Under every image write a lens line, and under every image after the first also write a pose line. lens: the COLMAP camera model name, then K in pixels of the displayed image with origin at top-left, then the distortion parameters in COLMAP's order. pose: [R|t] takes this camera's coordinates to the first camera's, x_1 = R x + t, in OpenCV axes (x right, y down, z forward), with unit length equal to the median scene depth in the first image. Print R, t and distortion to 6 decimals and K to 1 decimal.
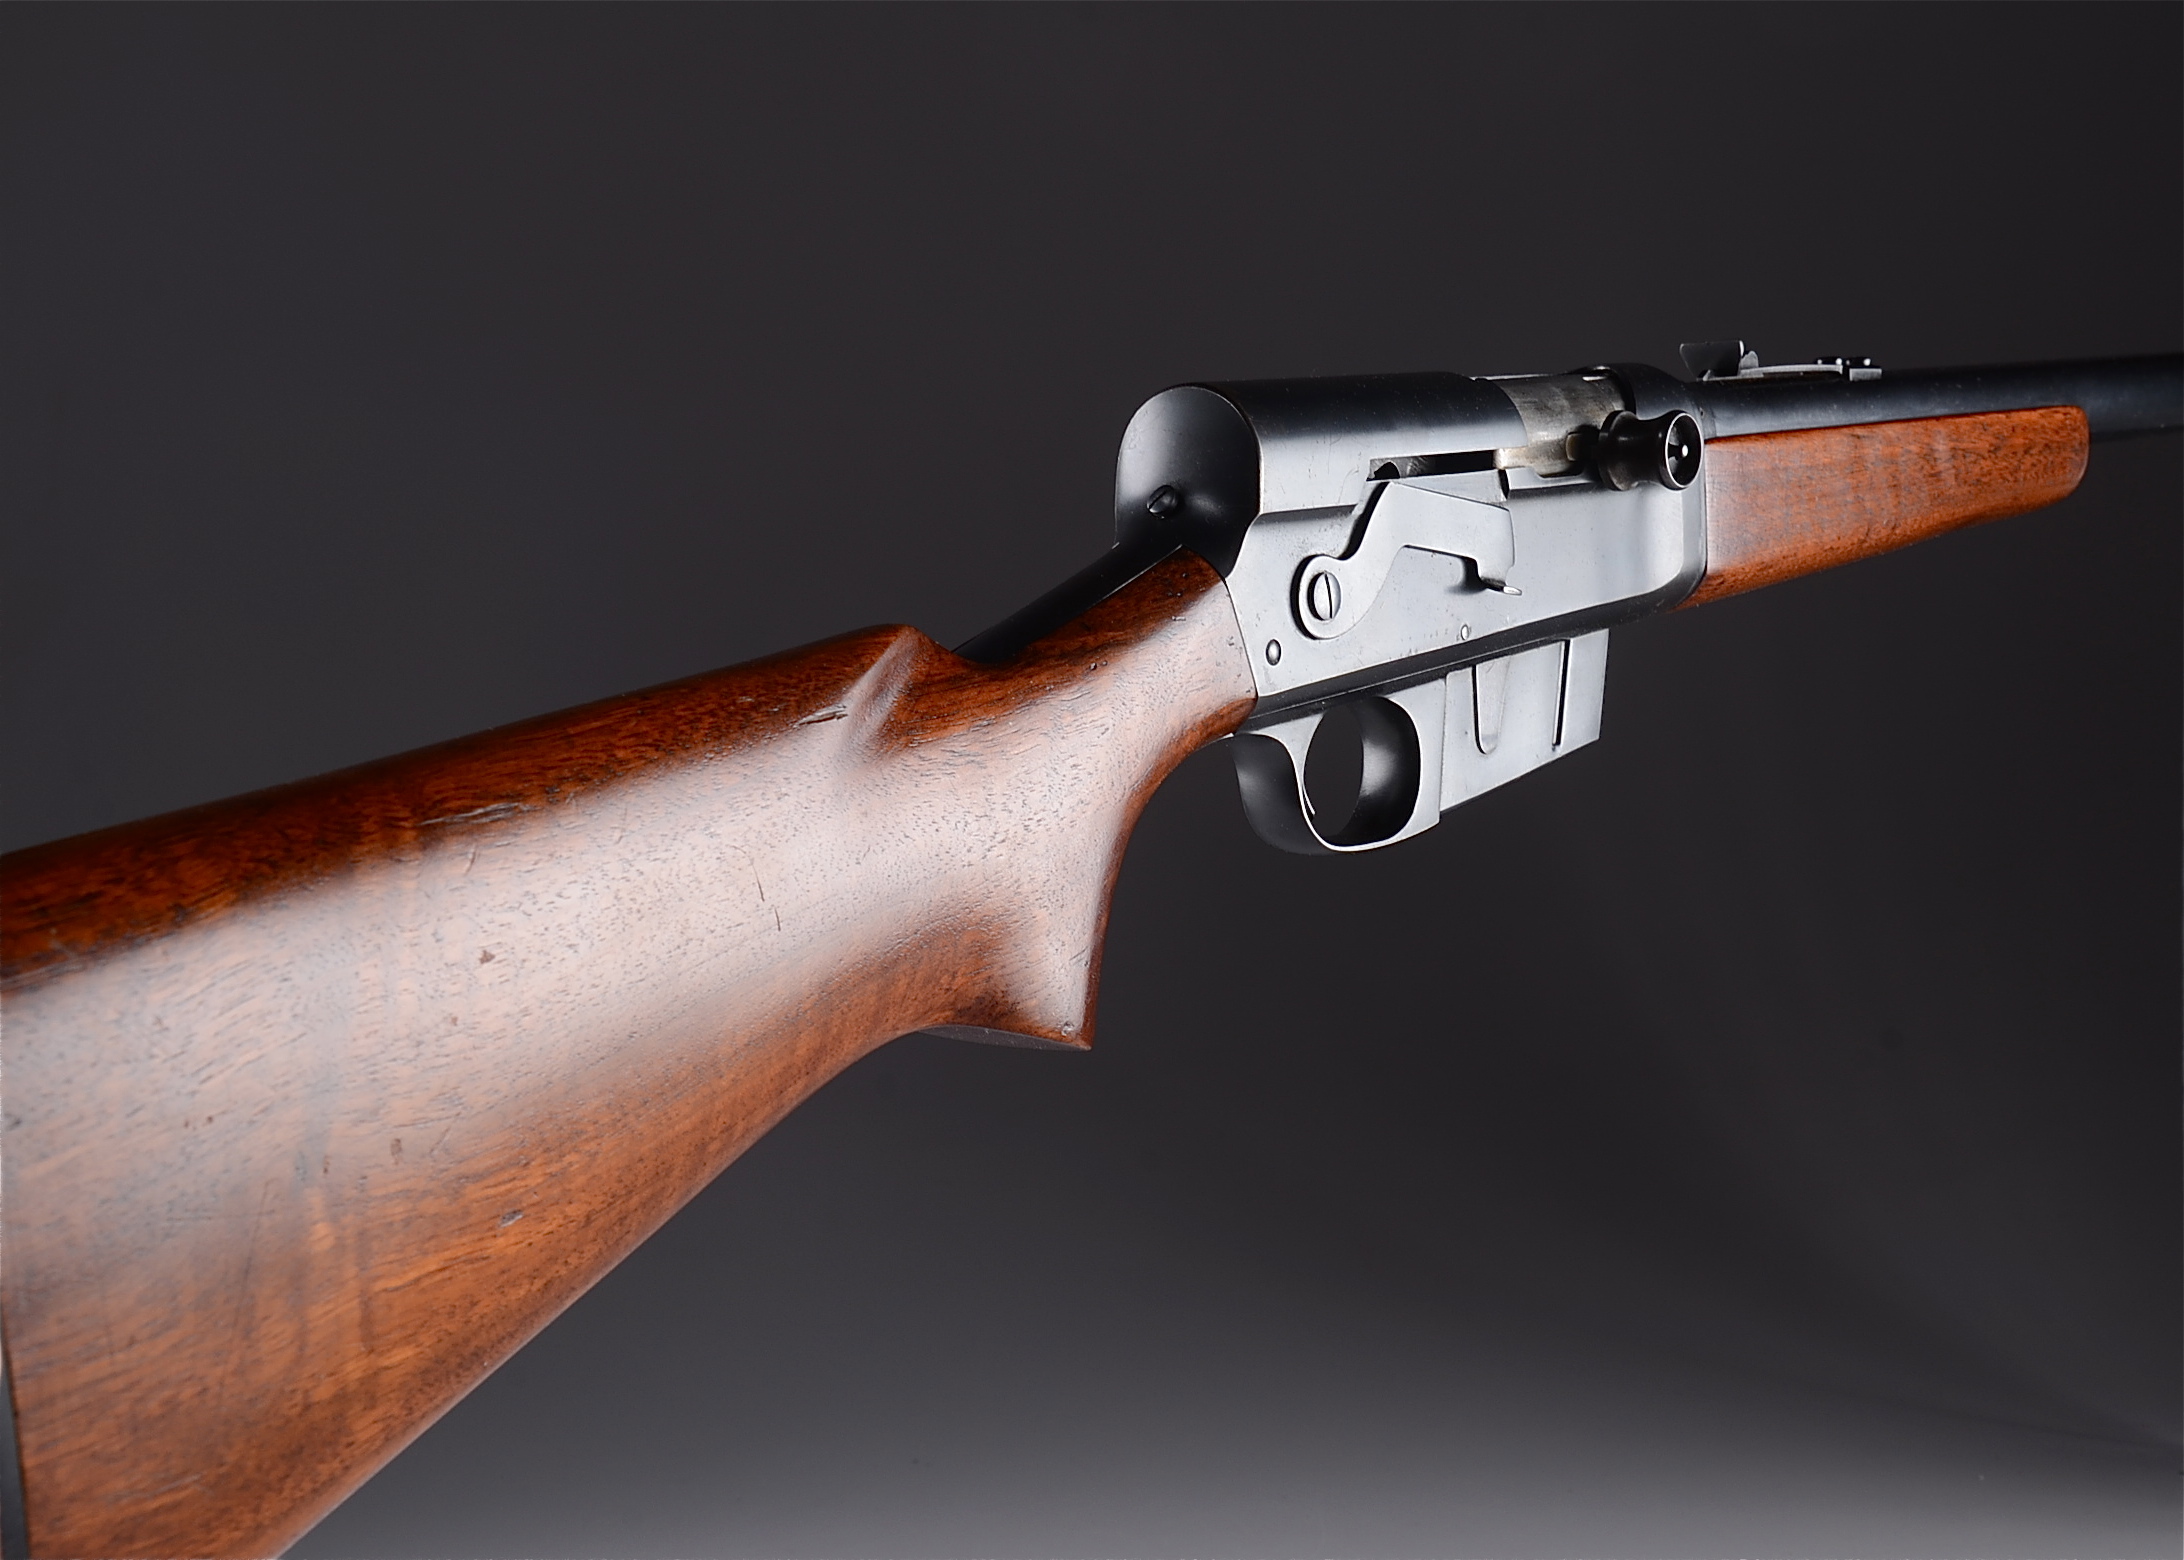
lens RADIAL K [[3503.5, 0, 1092.3], [0, 3503.5, 794.7], [0, 0, 1]] dist [-0.060476, 0.000000]
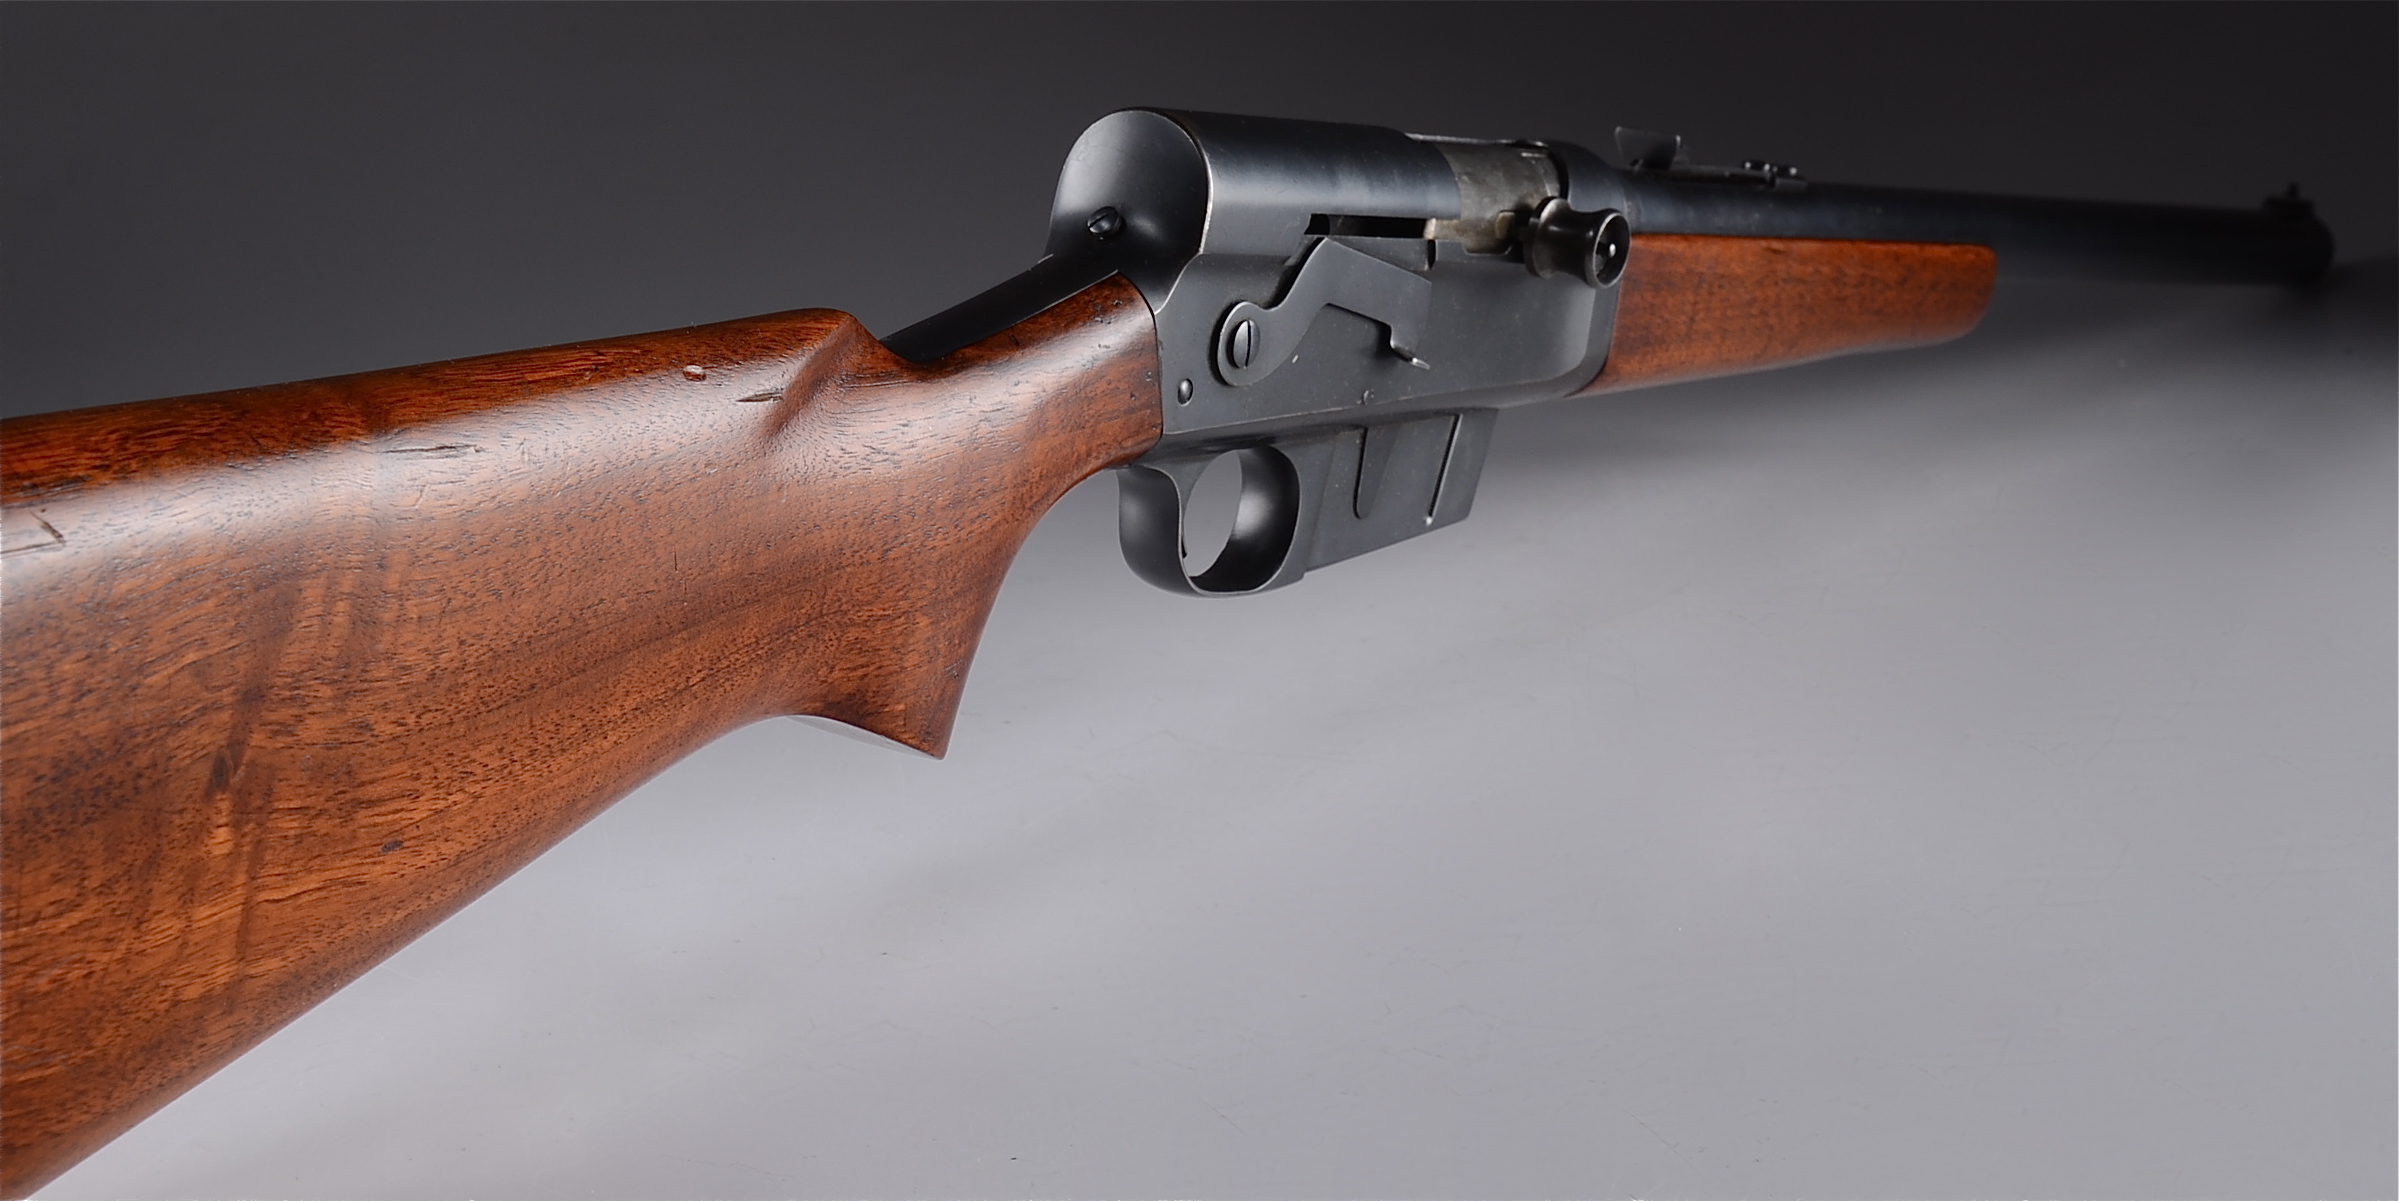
lens RADIAL K [[3981.1, 0, 1203.4], [0, 3981.1, 584.3], [0, 0, 1]] dist [-0.027301, 0.000000]
pose [[0.978275, 0.174048, 0.112634, -0.076994], [-0.178386, 0.983516, 0.029577, -0.027660], [-0.105629, -0.049027, 0.993196, -0.149837]]
